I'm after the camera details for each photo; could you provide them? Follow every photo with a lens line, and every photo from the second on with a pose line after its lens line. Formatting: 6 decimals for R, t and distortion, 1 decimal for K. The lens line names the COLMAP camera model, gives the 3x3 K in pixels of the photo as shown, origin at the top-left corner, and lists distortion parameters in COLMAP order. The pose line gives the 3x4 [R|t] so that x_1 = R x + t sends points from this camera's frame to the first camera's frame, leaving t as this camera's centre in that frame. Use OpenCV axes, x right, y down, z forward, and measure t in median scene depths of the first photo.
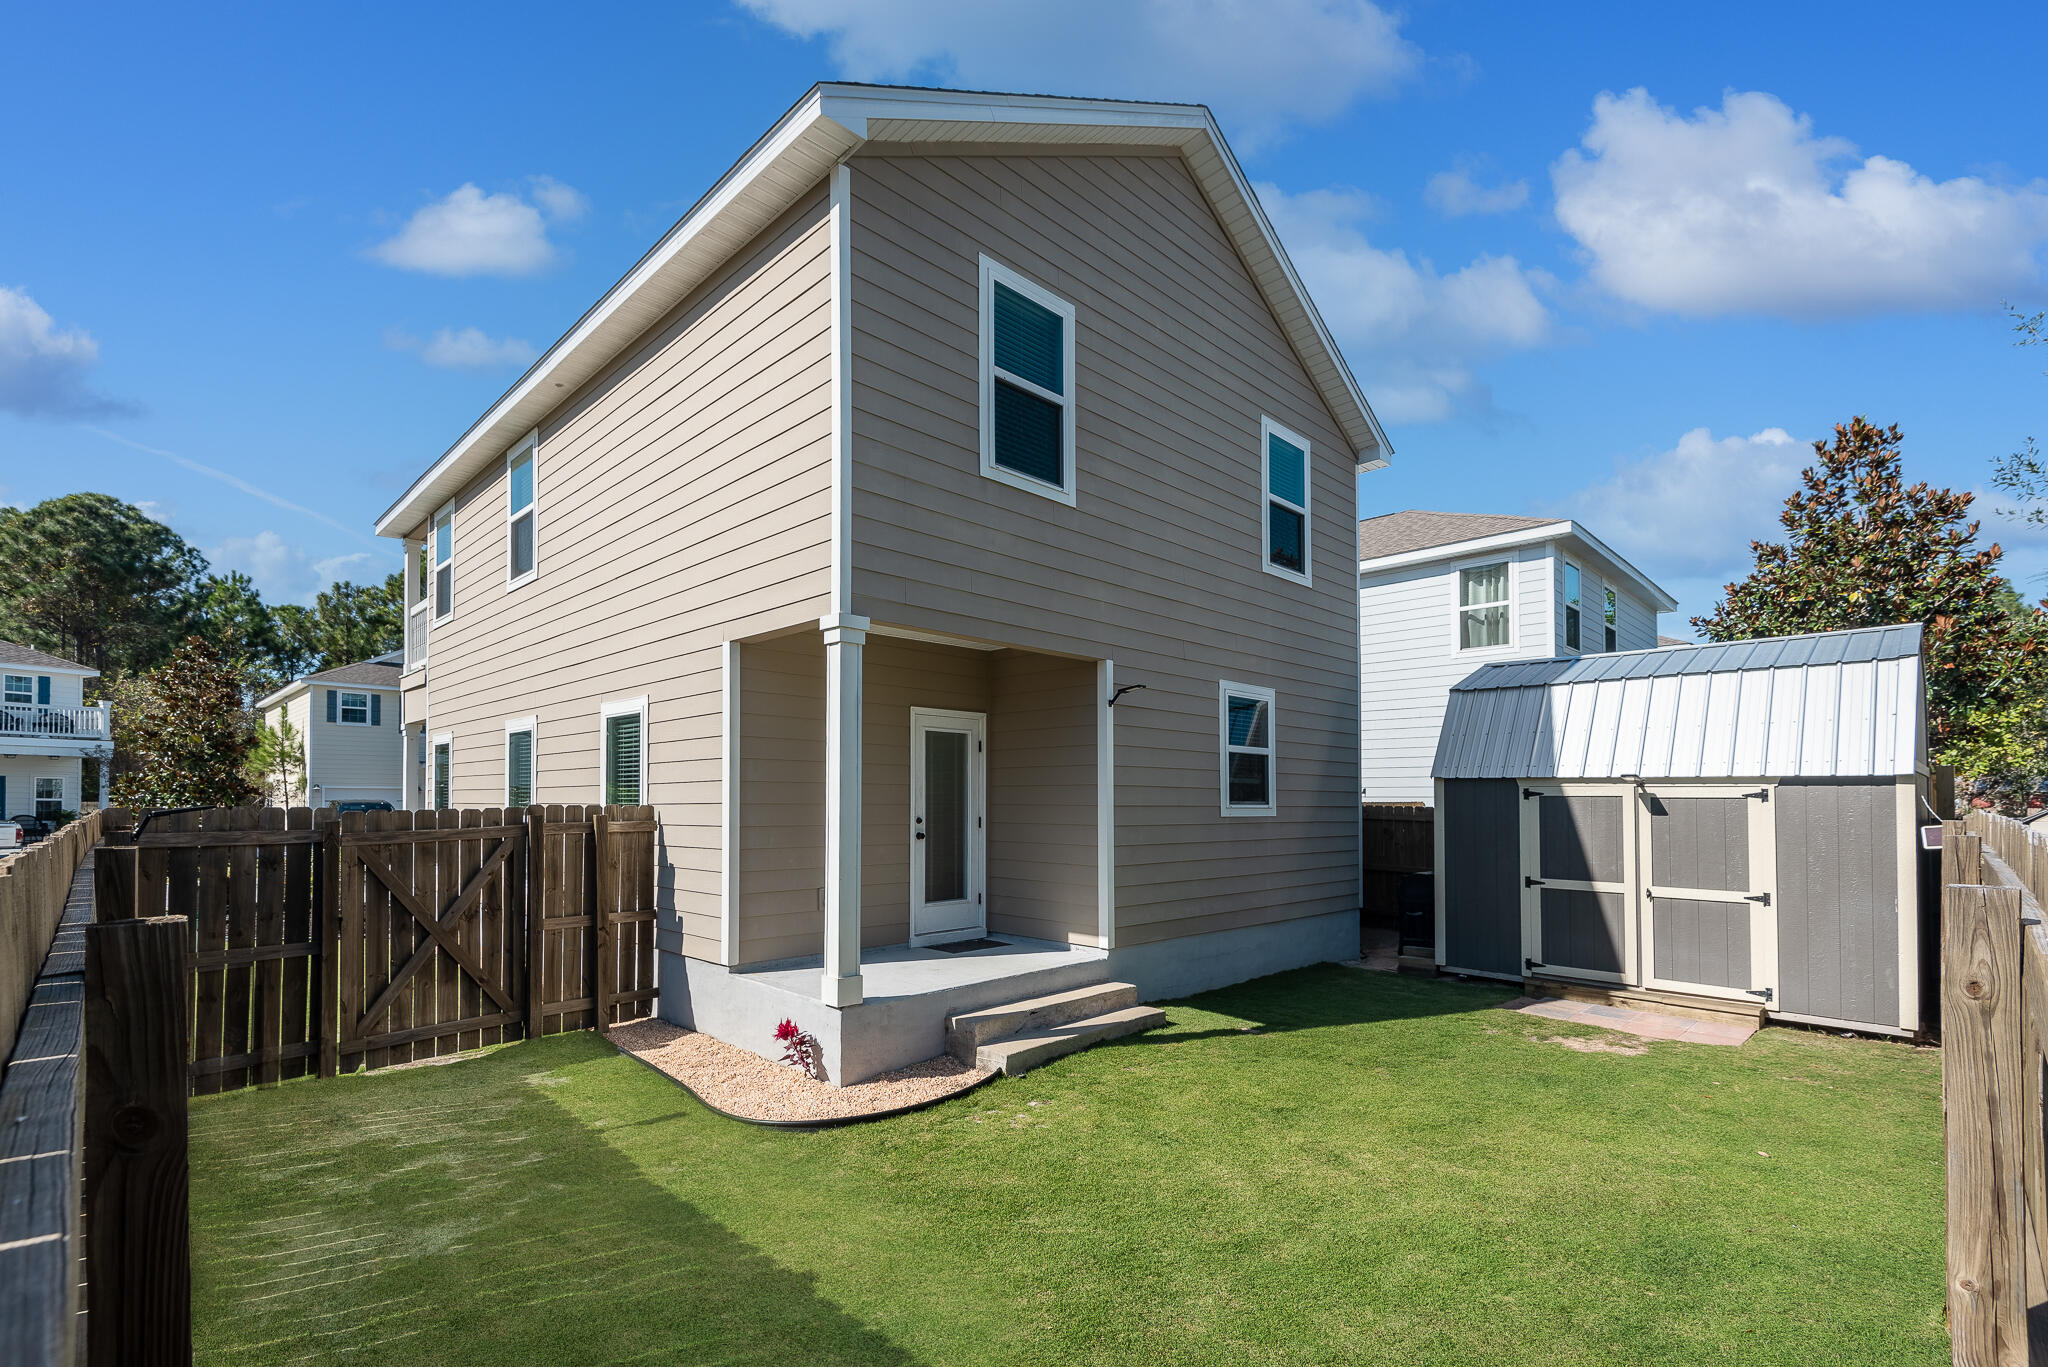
lens RADIAL K [[917.4, 0, 1020.3], [0, 917.4, 778.7], [0, 0, 1]] dist [0.002157, 0.000036]
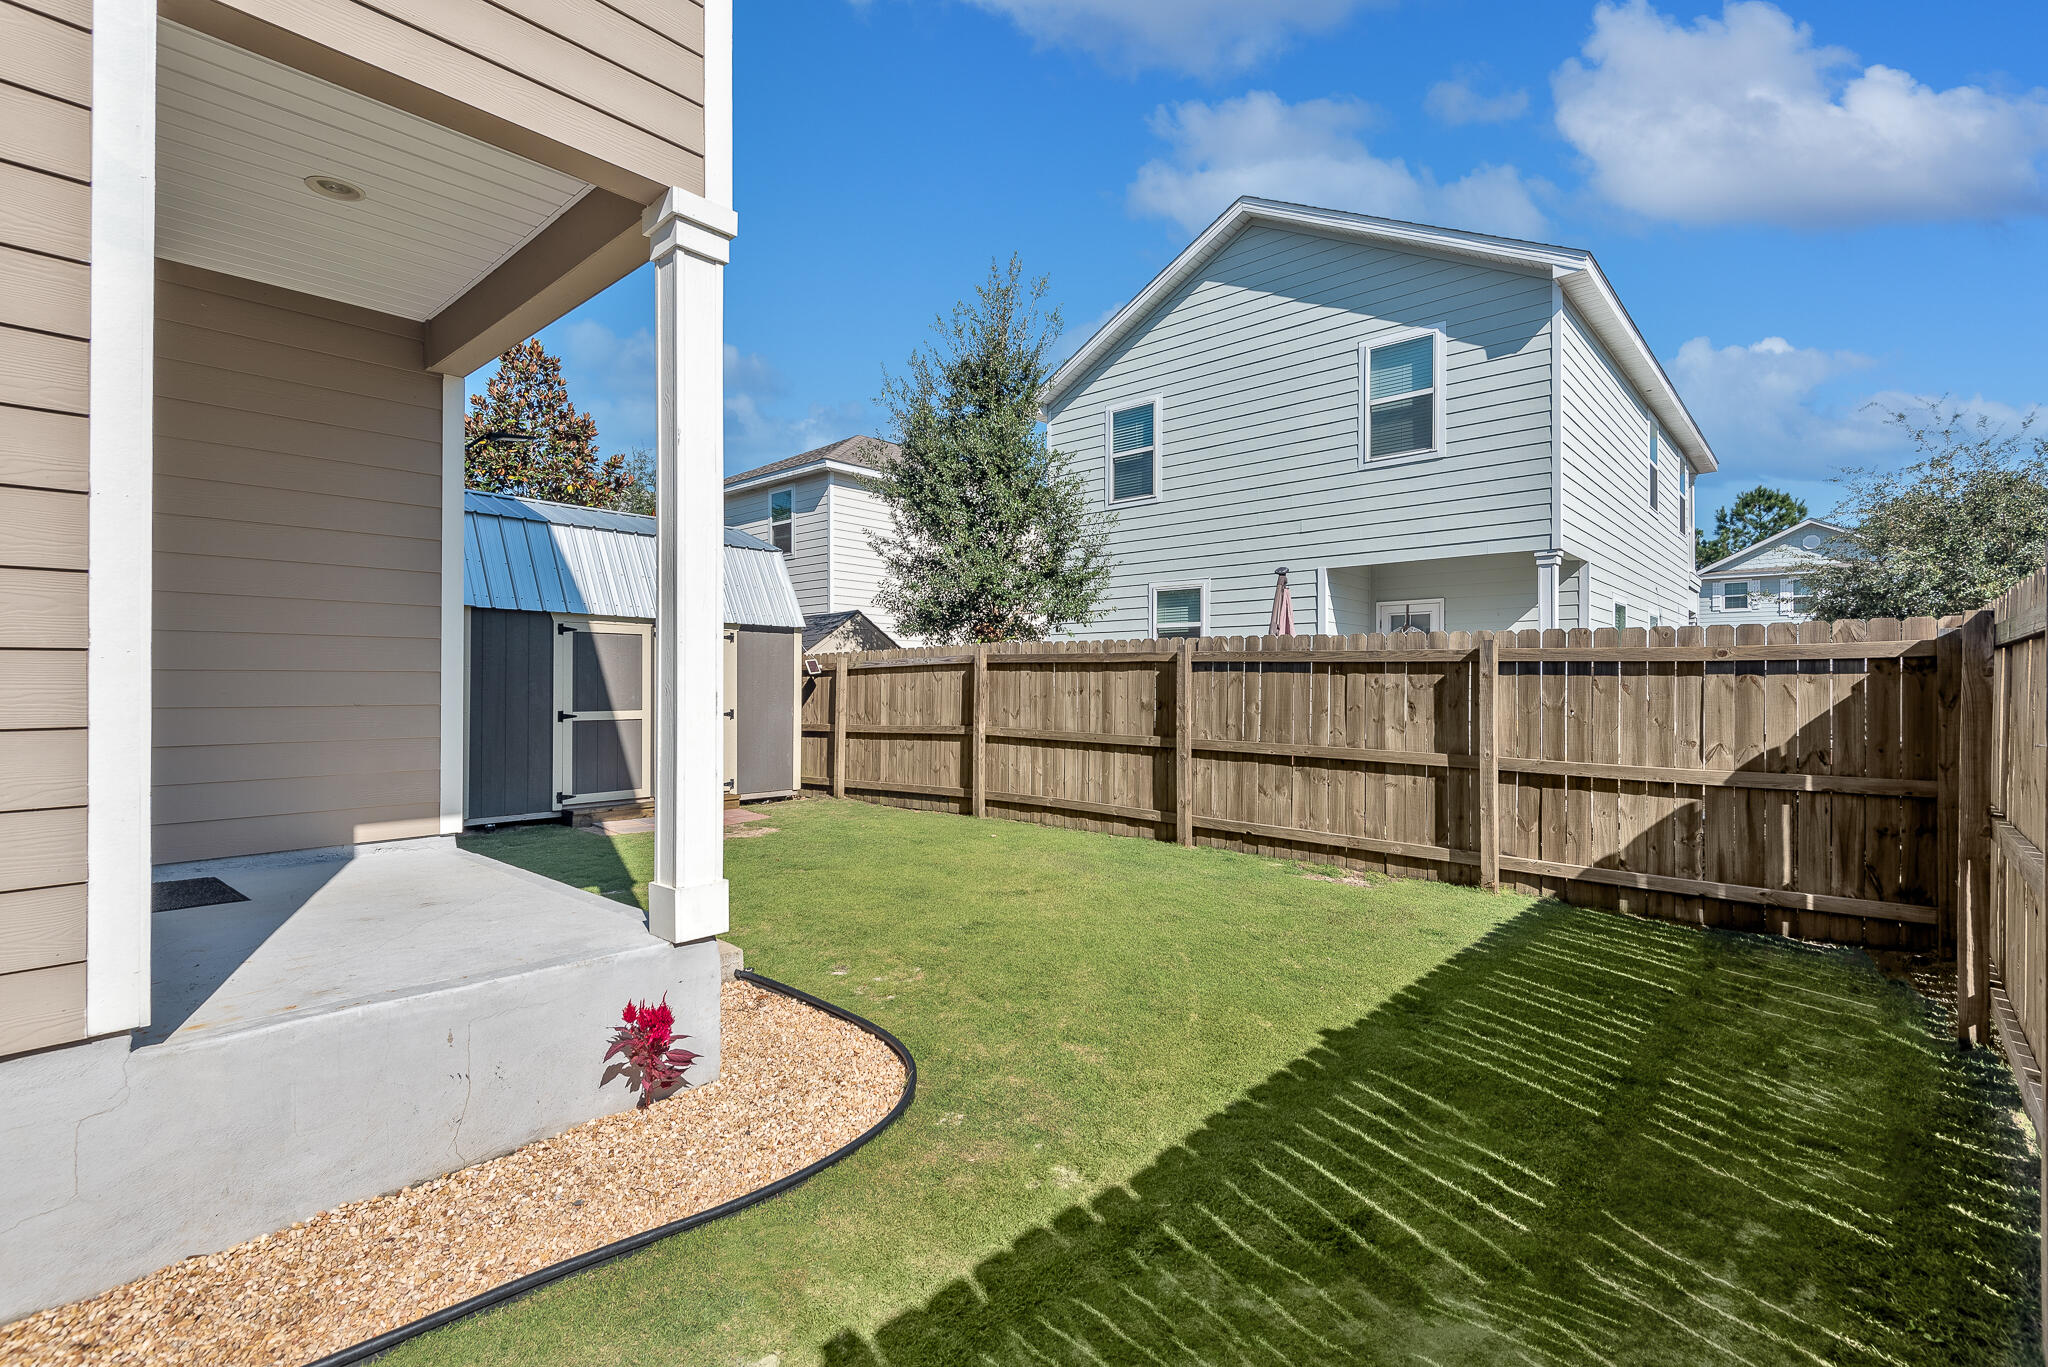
lens RADIAL K [[934.7, 0, 1016.7], [0, 934.7, 678.3], [0, 0, 1]] dist [0.002892, 0.000039]
pose [[-0.064748, 0.001454, 0.997901, -0.511872], [-0.025047, 0.999682, -0.003082, 0.062401], [-0.997587, -0.025194, -0.064691, 0.578261]]
